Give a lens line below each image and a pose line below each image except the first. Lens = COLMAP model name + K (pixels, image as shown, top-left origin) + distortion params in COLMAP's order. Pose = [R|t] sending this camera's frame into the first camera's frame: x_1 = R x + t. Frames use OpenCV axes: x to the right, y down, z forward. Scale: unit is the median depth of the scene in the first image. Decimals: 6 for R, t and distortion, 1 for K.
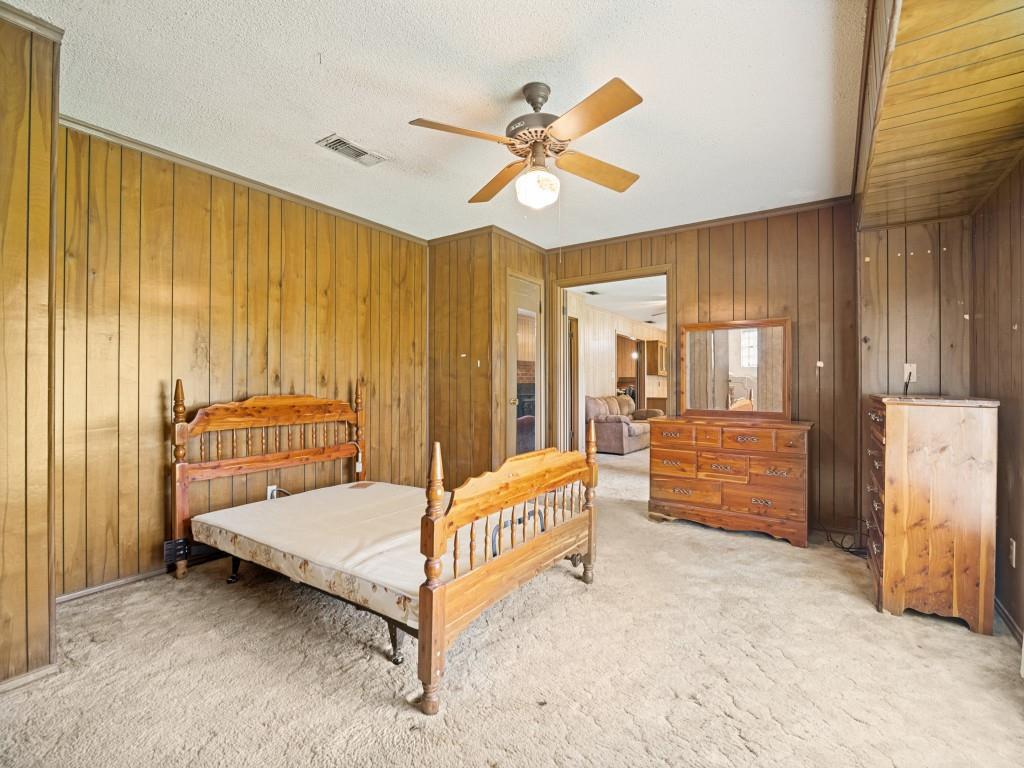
lens RADIAL K [[483.5, 0, 505.7], [0, 483.5, 381.1], [0, 0, 1]] dist [-0.010289, -0.000043]
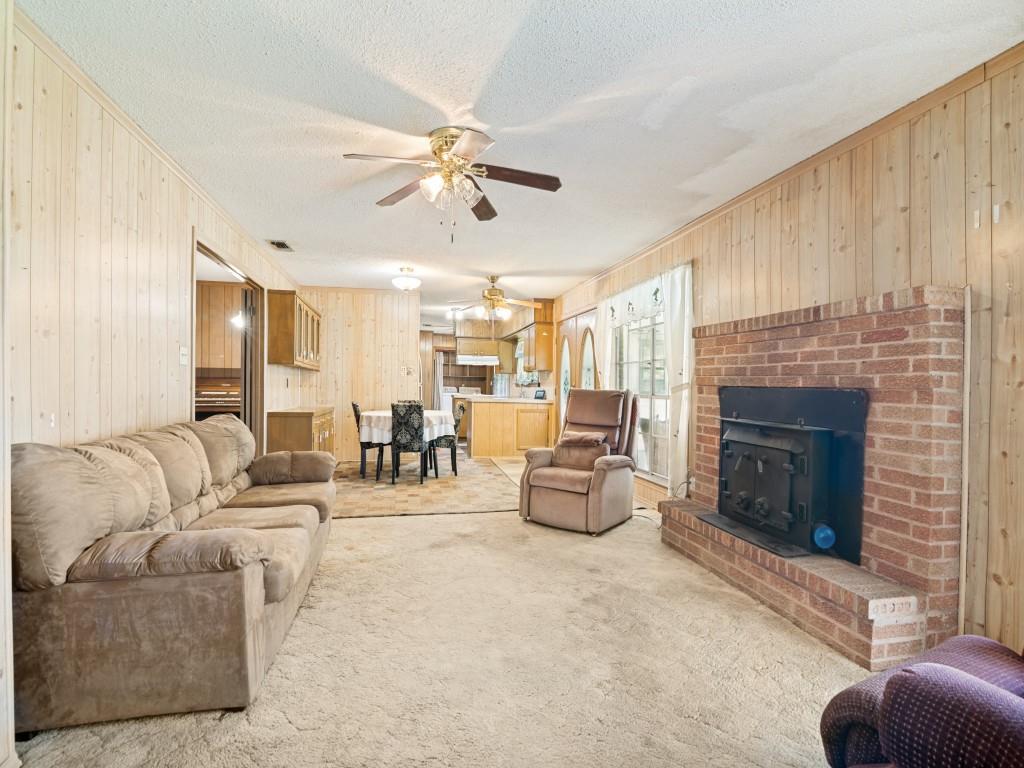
lens RADIAL K [[483.5, 0, 509.8], [0, 483.5, 390.5], [0, 0, 1]] dist [-0.010289, -0.000043]
pose [[0.686824, 0.002496, 0.726819, 0.116222], [-0.013855, 0.999857, 0.009659, 0.005507], [-0.726692, -0.016704, 0.686761, 0.519699]]
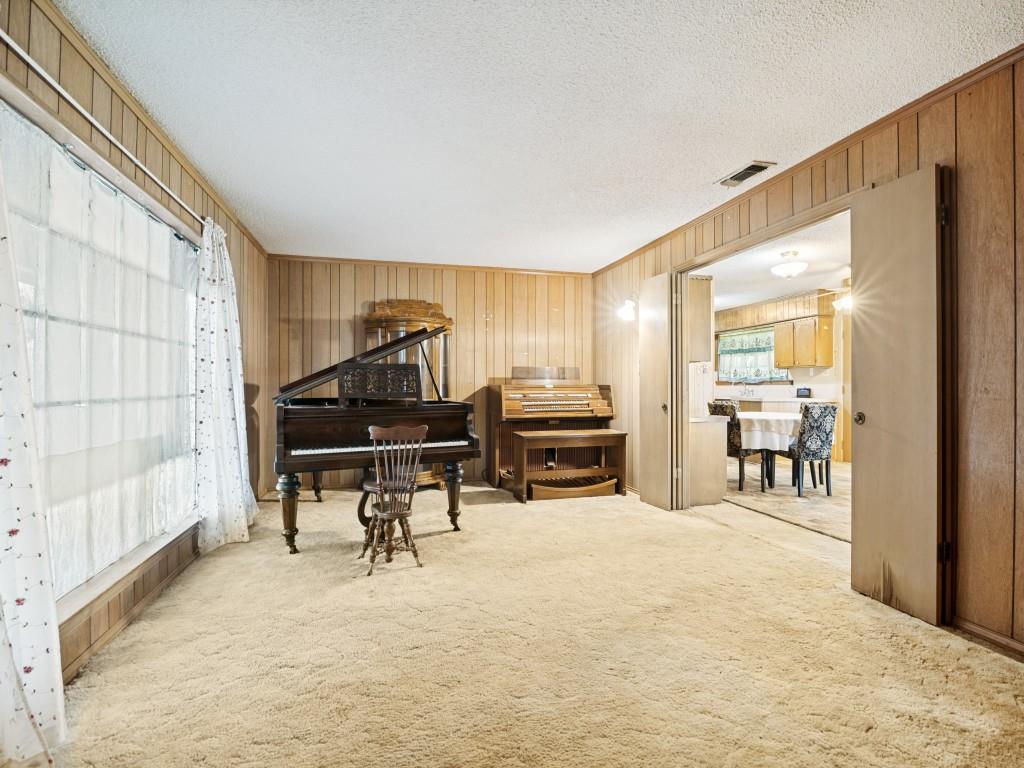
lens RADIAL K [[483.5, 0, 510.2], [0, 483.5, 382.5], [0, 0, 1]] dist [-0.010289, -0.000043]
pose [[0.662881, 0.004698, 0.748710, -0.103336], [-0.000099, 0.999981, -0.006186, 0.007776], [-0.748725, 0.004027, 0.662869, 0.854124]]
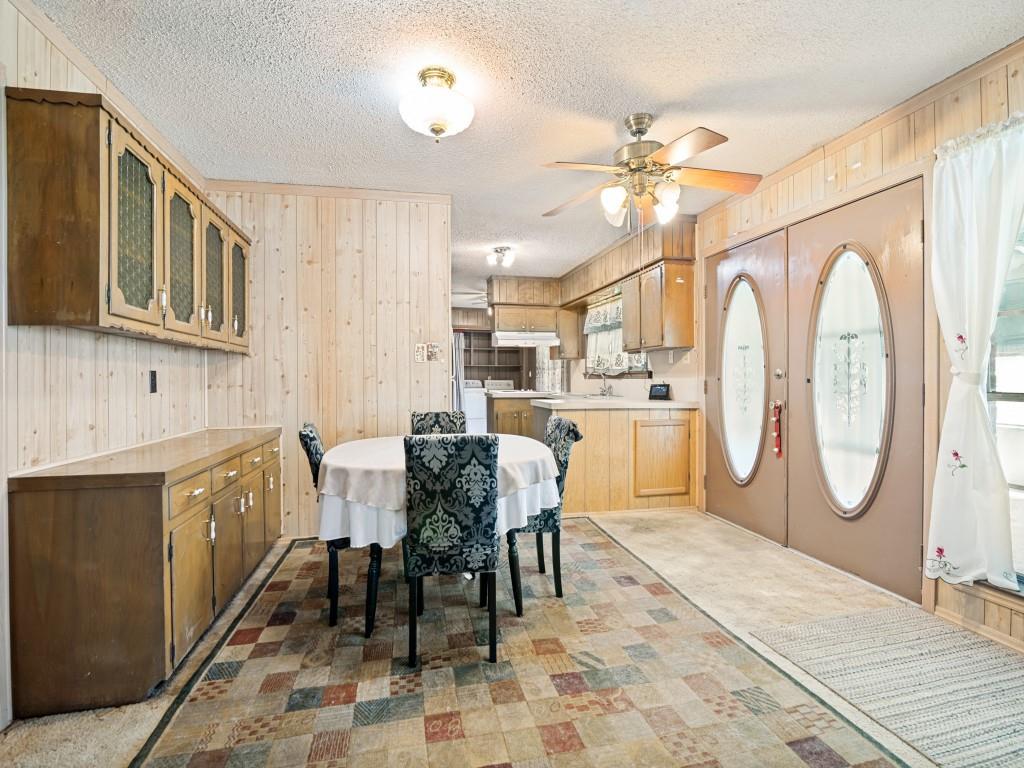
lens RADIAL K [[483.5, 0, 514.2], [0, 483.5, 378.4], [0, 0, 1]] dist [-0.010289, -0.000043]
pose [[0.681639, -0.006148, 0.731663, 0.294040], [0.006299, 0.999977, 0.002534, 0.004823], [-0.731662, 0.002882, 0.681662, 0.801648]]
